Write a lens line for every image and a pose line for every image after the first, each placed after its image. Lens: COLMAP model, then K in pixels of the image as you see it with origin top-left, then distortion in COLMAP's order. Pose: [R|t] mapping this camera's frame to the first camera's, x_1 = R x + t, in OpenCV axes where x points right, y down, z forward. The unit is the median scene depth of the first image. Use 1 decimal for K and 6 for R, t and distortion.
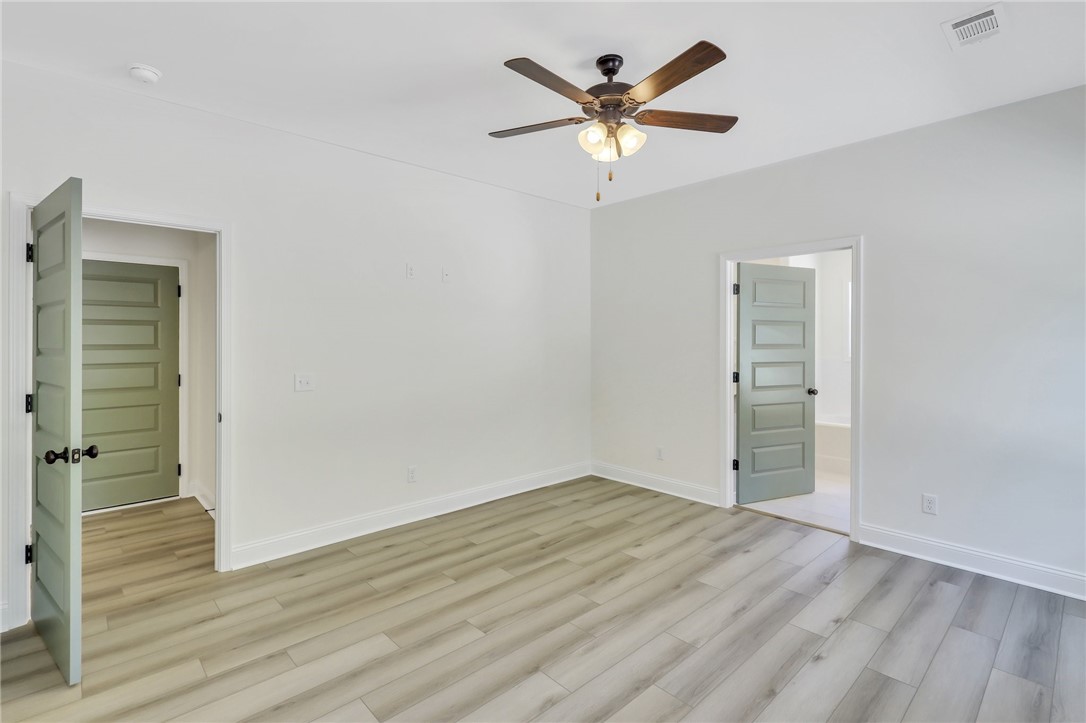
lens RADIAL K [[511.7, 0, 538.8], [0, 511.7, 340.0], [0, 0, 1]] dist [-0.002072, 0.000130]
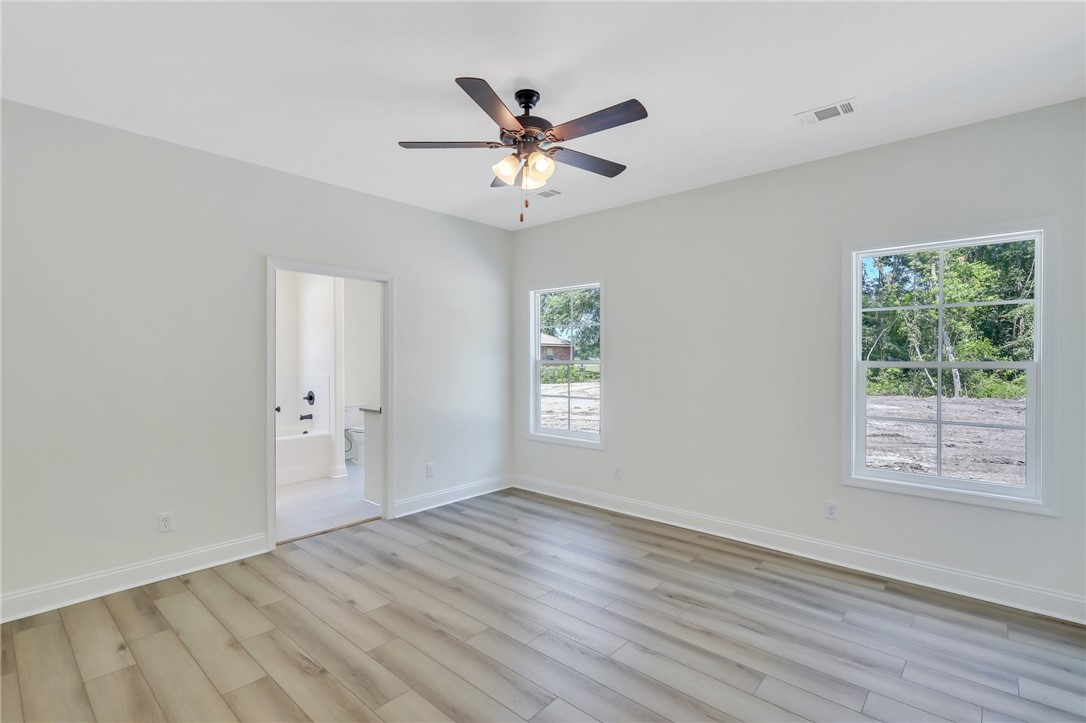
lens RADIAL K [[508.6, 0, 538.9], [0, 508.6, 353.6], [0, 0, 1]] dist [-0.001457, 0.000142]
pose [[-0.099229, 0.010902, 0.995005, -0.690105], [0.000382, 0.999940, -0.010918, 0.004915], [-0.995065, -0.000703, -0.099227, 0.806491]]
